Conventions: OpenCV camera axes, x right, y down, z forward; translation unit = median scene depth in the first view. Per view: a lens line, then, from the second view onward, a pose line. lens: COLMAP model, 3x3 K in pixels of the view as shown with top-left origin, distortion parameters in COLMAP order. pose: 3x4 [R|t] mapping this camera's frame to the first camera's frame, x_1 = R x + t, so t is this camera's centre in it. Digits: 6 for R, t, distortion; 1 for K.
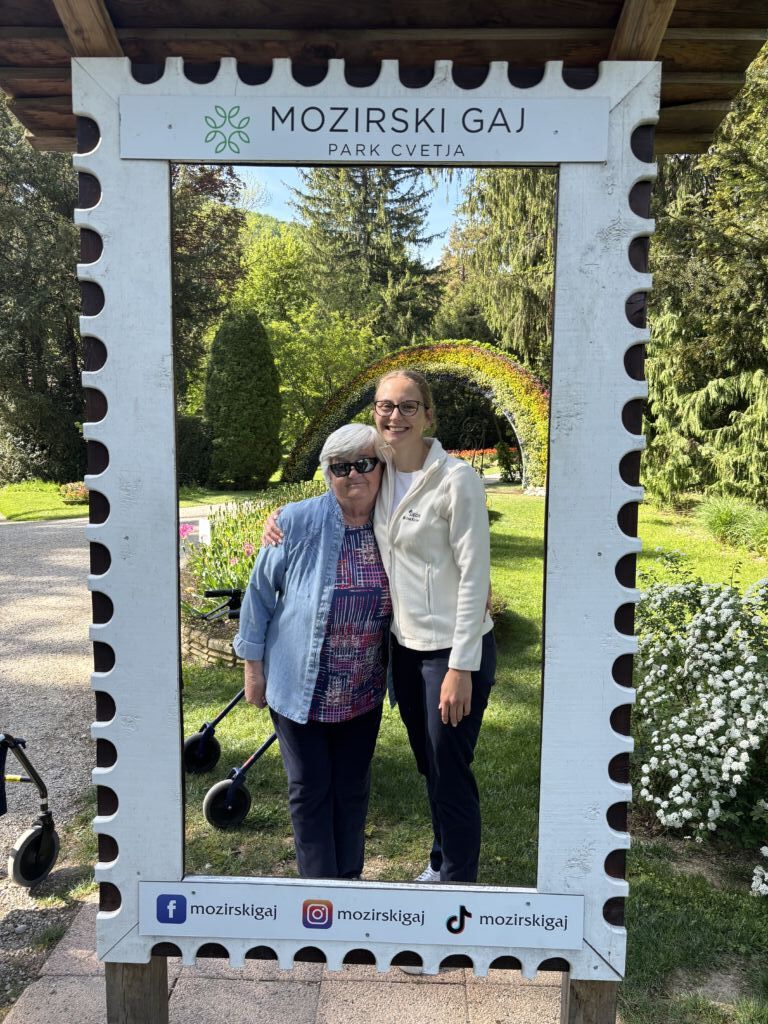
lens RADIAL K [[774.8, 0, 381.1], [0, 774.8, 509.7], [0, 0, 1]] dist [0.077182, -0.074955]
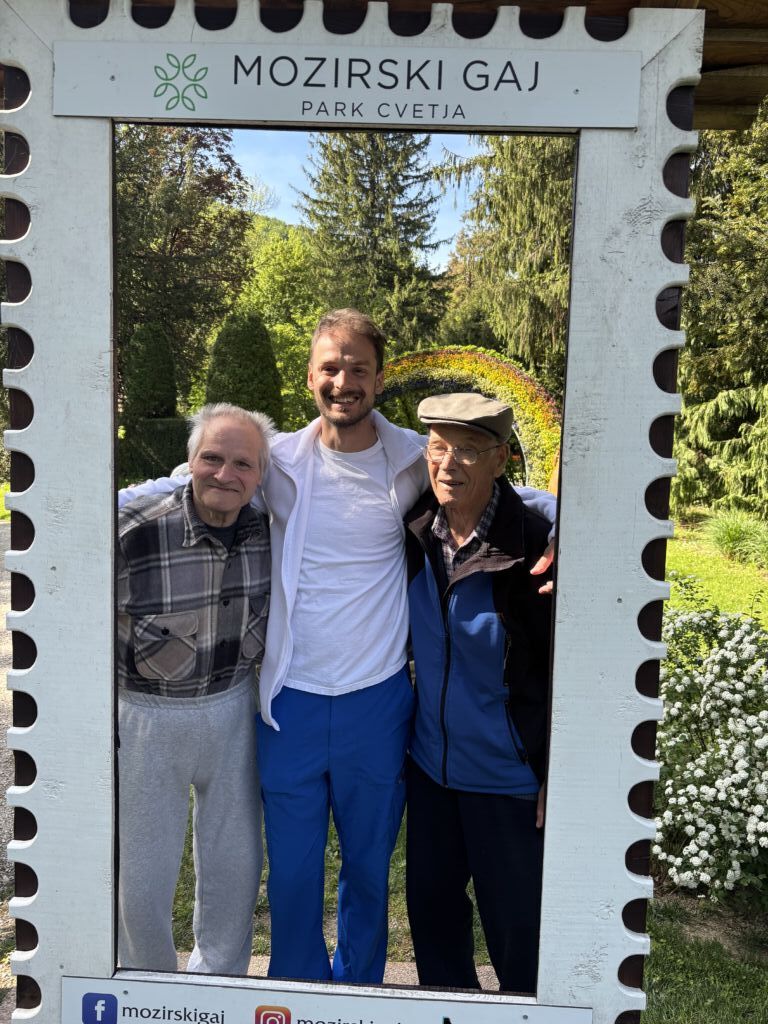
lens RADIAL K [[774.8, 0, 377.3], [0, 774.8, 507.9], [0, 0, 1]] dist [0.077182, -0.074955]
pose [[0.999765, 0.020296, -0.007658, 0.017223], [-0.020358, 0.999760, -0.008128, -0.018882], [0.007491, 0.008282, 0.999938, 0.106171]]
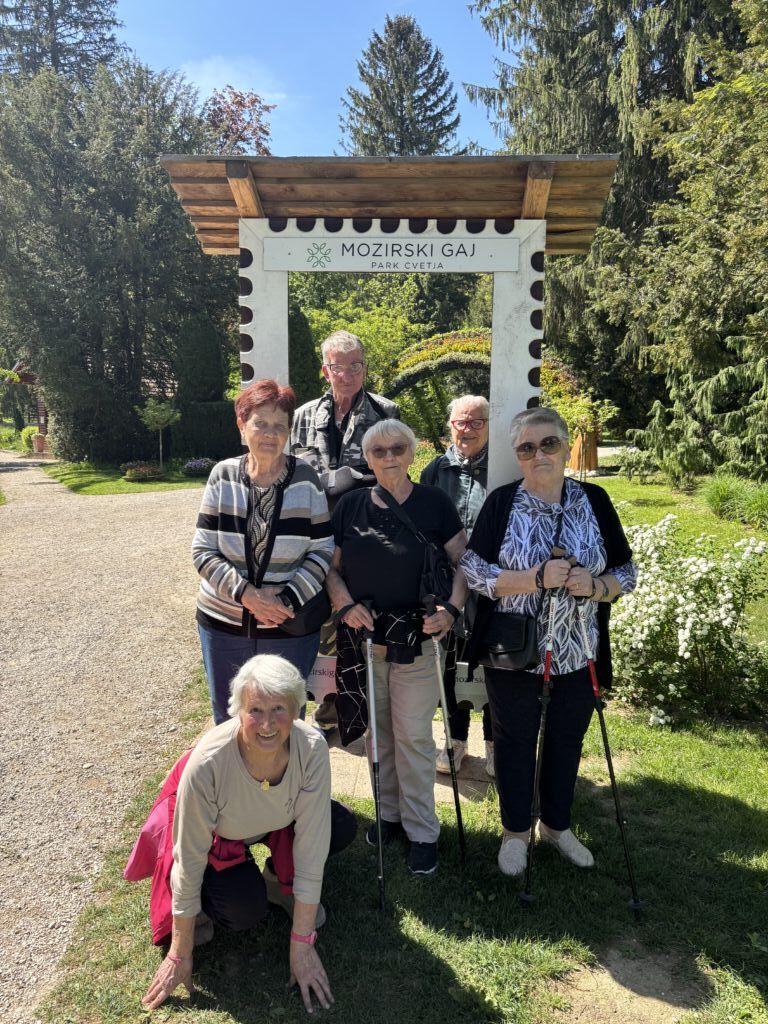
lens RADIAL K [[774.8, 0, 385.3], [0, 774.8, 509.5], [0, 0, 1]] dist [0.077182, -0.074955]
pose [[0.999133, 0.007159, -0.041024, 0.029578], [-0.006344, 0.999781, 0.019956, 0.058575], [0.041158, -0.019679, 0.998959, -0.557245]]
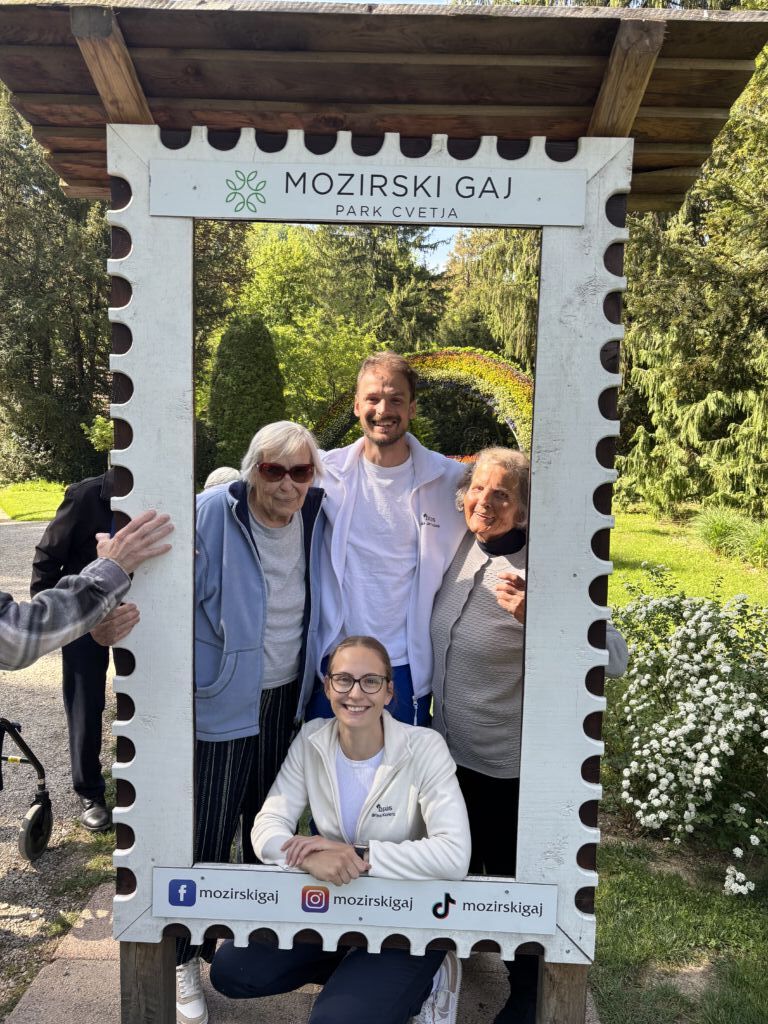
lens RADIAL K [[774.8, 0, 386.1], [0, 774.8, 506.8], [0, 0, 1]] dist [0.077182, -0.074955]
pose [[0.999885, 0.014773, 0.003546, 0.004012], [-0.014744, 0.999860, -0.007906, -0.017915], [-0.003662, 0.007853, 0.999962, -0.069385]]
